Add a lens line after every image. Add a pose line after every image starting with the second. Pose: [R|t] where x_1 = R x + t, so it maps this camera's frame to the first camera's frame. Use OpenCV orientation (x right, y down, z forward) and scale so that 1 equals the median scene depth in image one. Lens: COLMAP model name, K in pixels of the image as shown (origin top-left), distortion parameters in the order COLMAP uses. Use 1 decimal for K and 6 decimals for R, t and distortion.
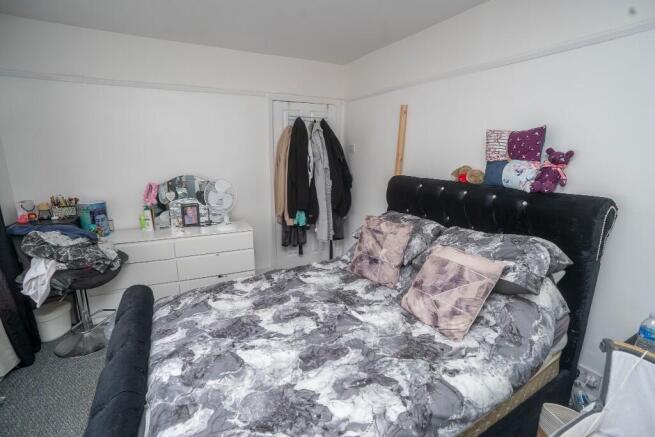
lens RADIAL K [[307.2, 0, 327.9], [0, 307.2, 218.7], [0, 0, 1]] dist [-0.046683, 0.010653]
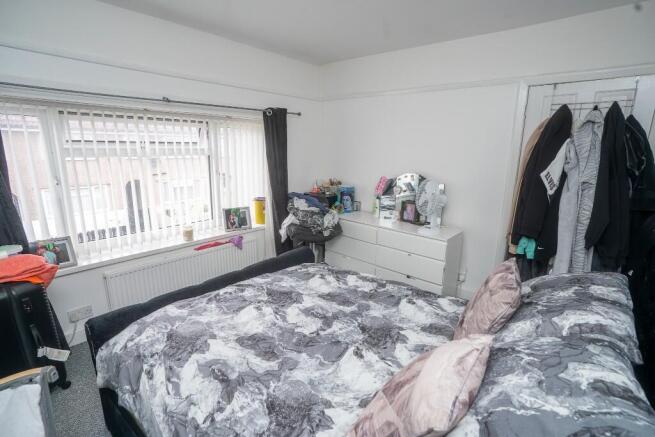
lens RADIAL K [[307.2, 0, 327.5], [0, 307.2, 216.9], [0, 0, 1]] dist [-0.046683, 0.010653]
pose [[0.373960, 0.200621, -0.905486, 0.657743], [-0.212658, 0.968860, 0.126836, -0.110152], [0.902735, 0.145128, 0.404979, 0.522543]]
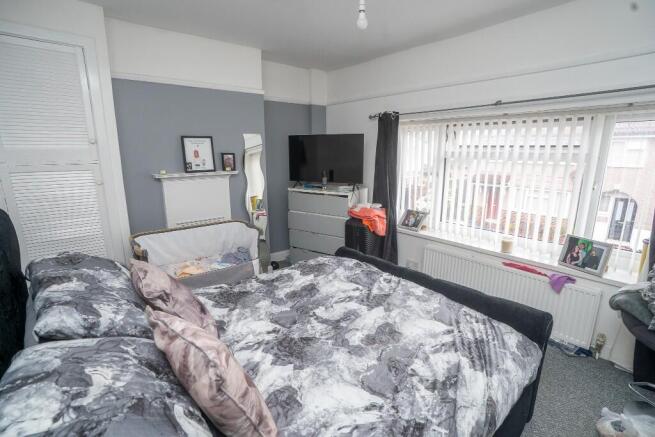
lens RADIAL K [[307.2, 0, 329.6], [0, 307.2, 218.1], [0, 0, 1]] dist [-0.046683, 0.010653]
pose [[-0.979174, 0.037498, -0.199529, 0.097793], [-0.050140, 0.907686, 0.416645, -0.342099], [0.196733, 0.417972, -0.886902, 1.558820]]
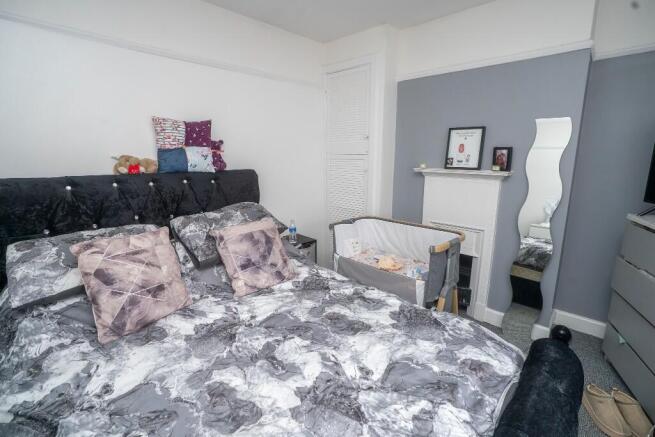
lens RADIAL K [[307.2, 0, 330.5], [0, 307.2, 220.0], [0, 0, 1]] dist [-0.046683, 0.010653]
pose [[-0.315360, -0.194508, 0.928825, -0.666669], [0.200979, 0.942877, 0.265688, -0.133745], [-0.927446, 0.270461, -0.258254, 0.881748]]
